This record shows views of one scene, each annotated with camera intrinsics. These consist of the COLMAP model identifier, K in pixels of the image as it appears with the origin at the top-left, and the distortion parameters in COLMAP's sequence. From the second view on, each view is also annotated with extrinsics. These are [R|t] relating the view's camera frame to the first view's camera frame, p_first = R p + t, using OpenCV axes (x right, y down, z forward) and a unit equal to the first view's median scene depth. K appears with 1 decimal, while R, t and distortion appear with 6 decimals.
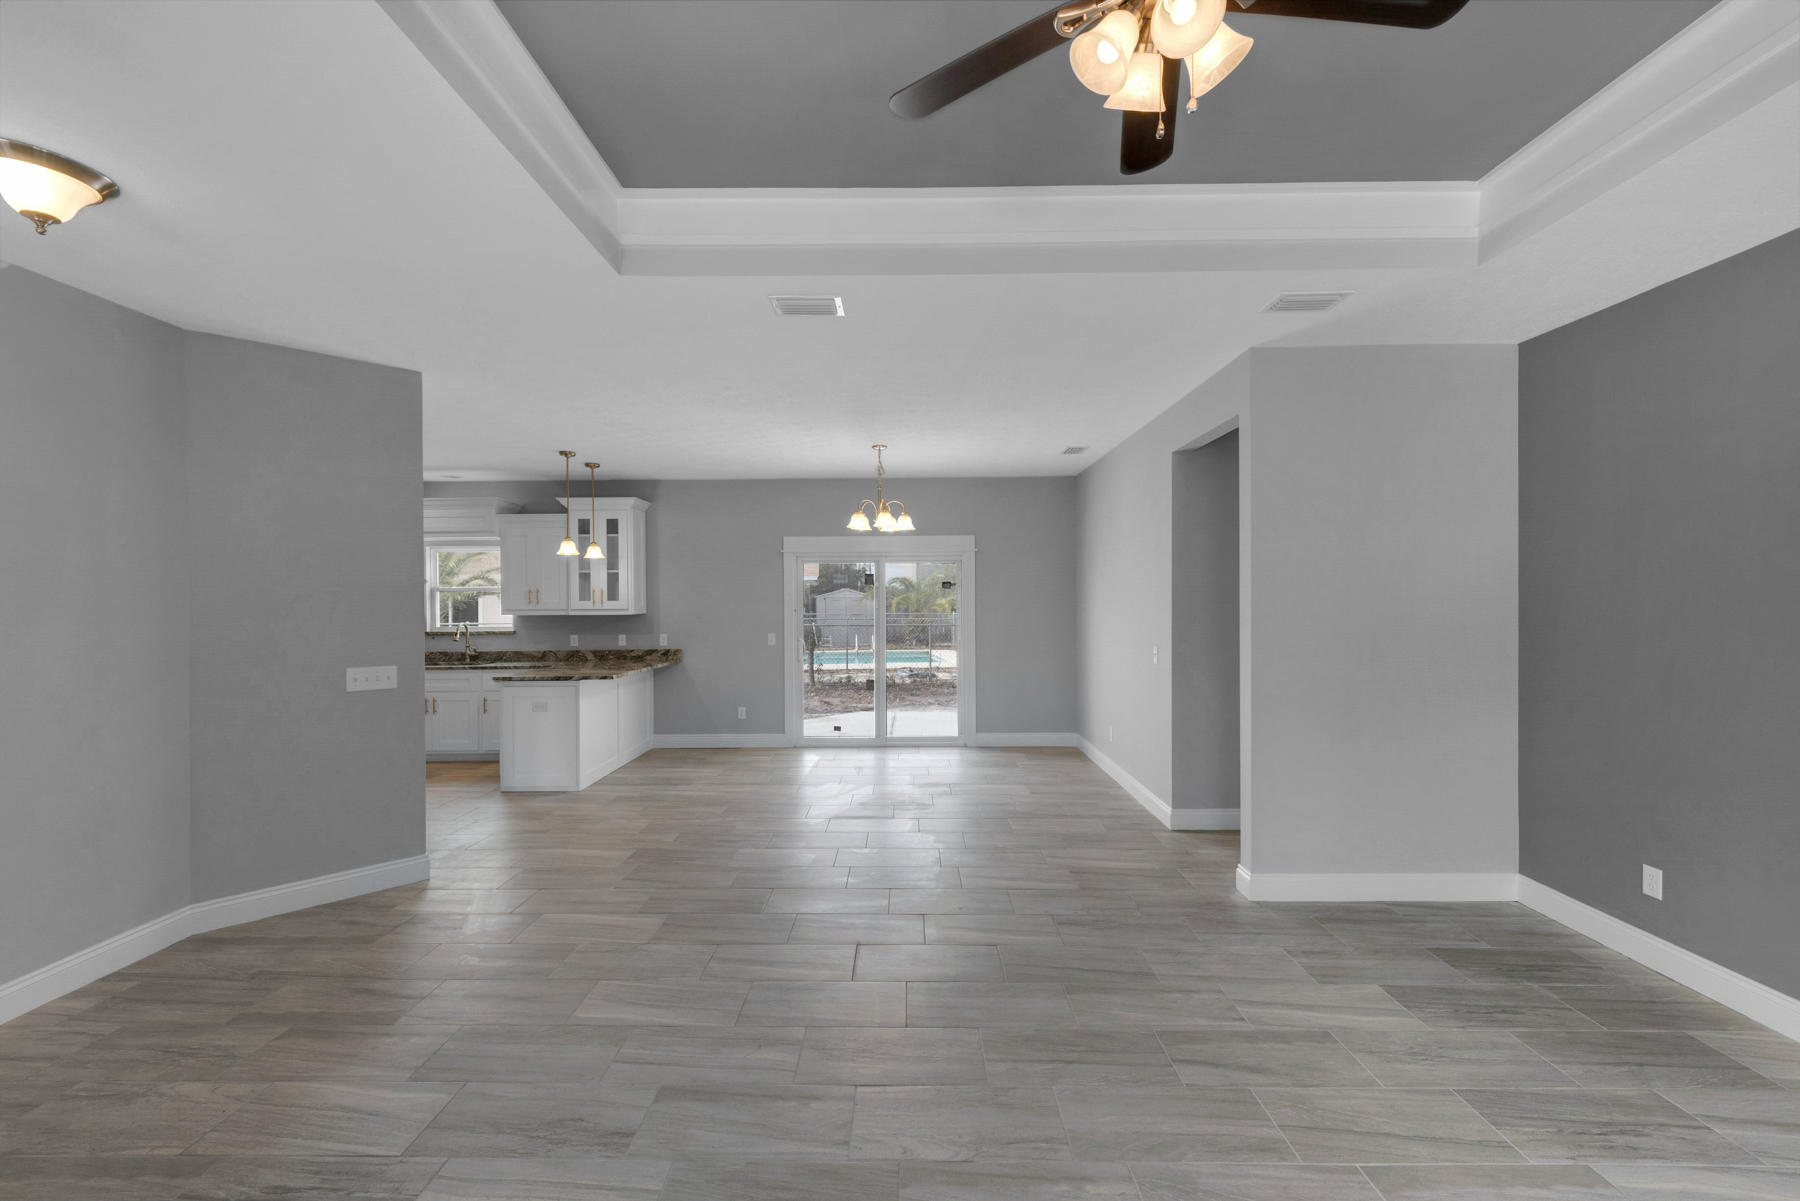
lens RADIAL K [[722.4, 0, 901.0], [0, 722.4, 603.1], [0, 0, 1]] dist [0.008506, -0.003771]
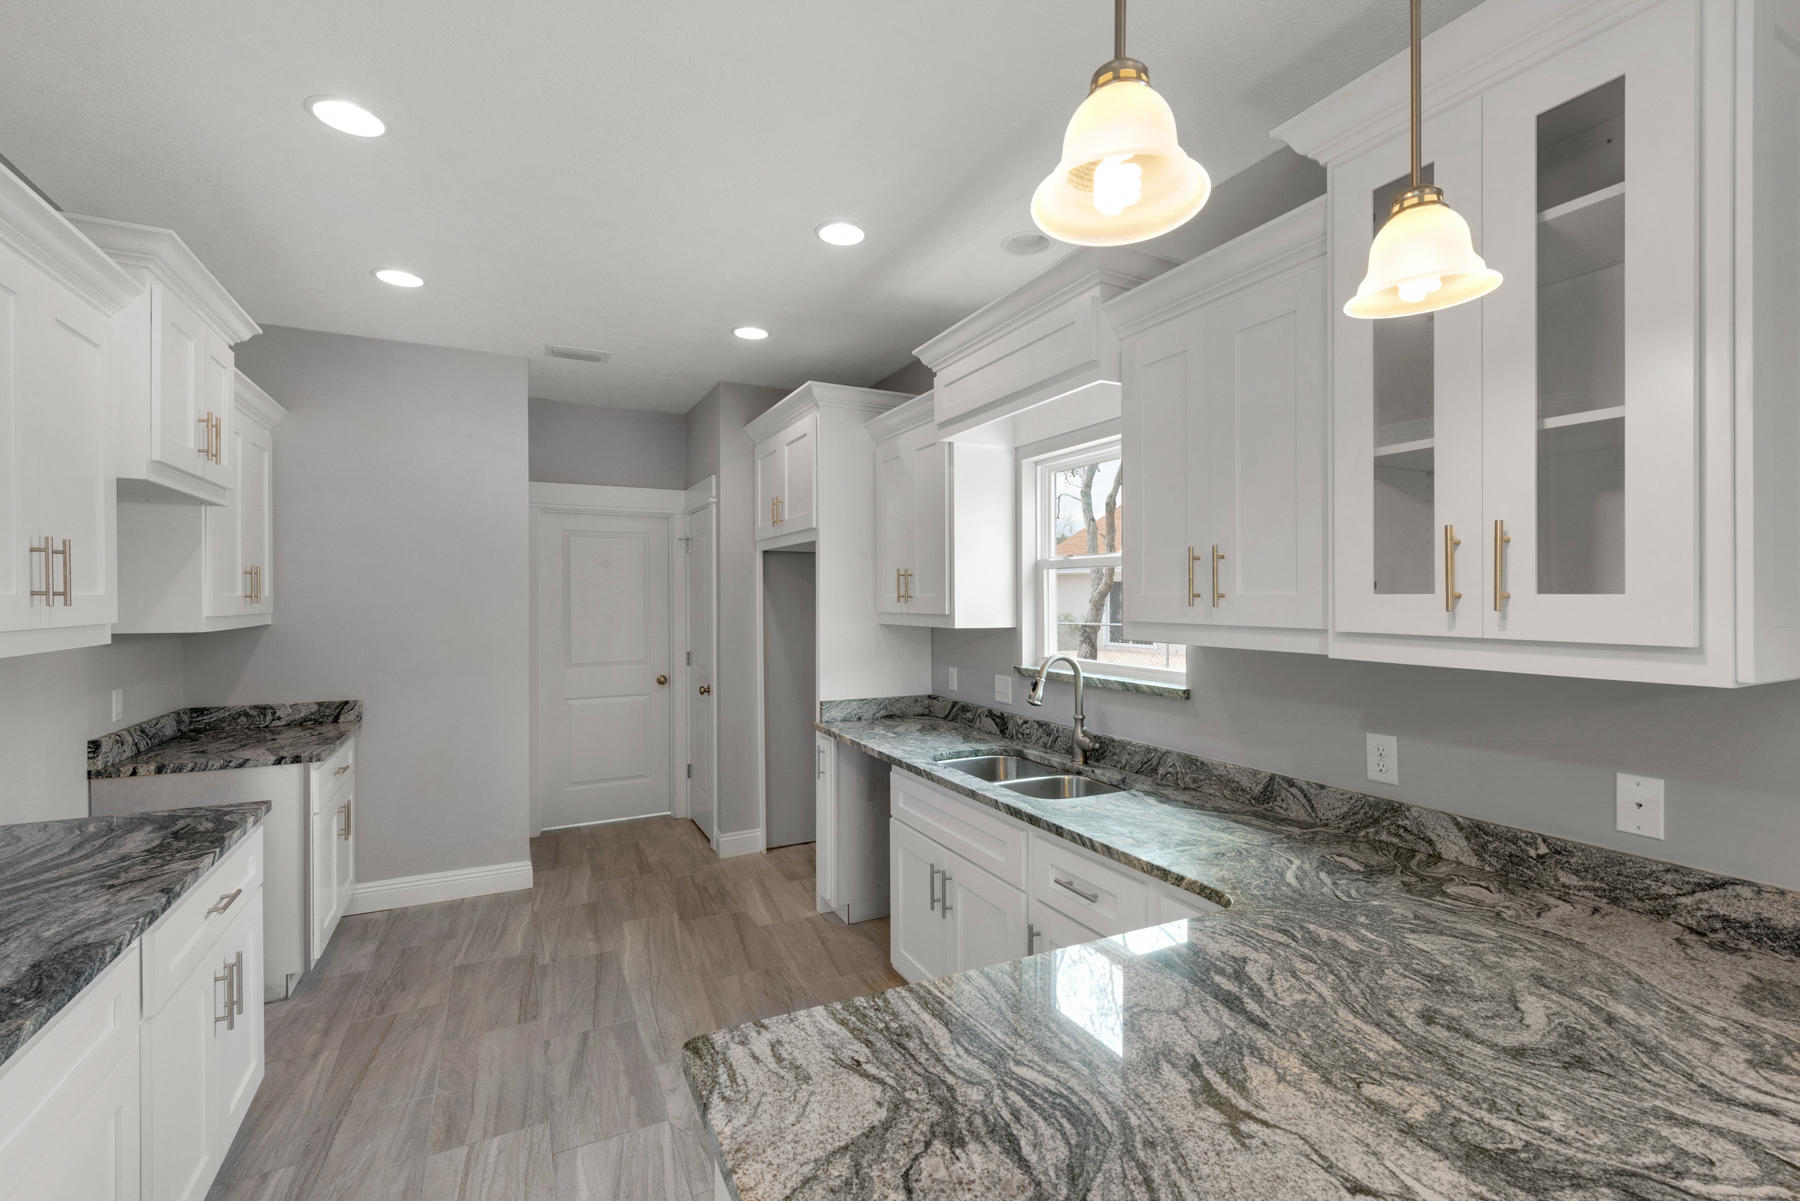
lens RADIAL K [[787.3, 0, 900.0], [0, 787.3, 600.5], [0, 0, 1]] dist [0.004275, -0.001062]
pose [[0.455920, 0.011931, -0.889941, -0.372346], [-0.008571, 0.999923, 0.009014, -0.001919], [0.889980, 0.003518, 0.455987, 0.941593]]
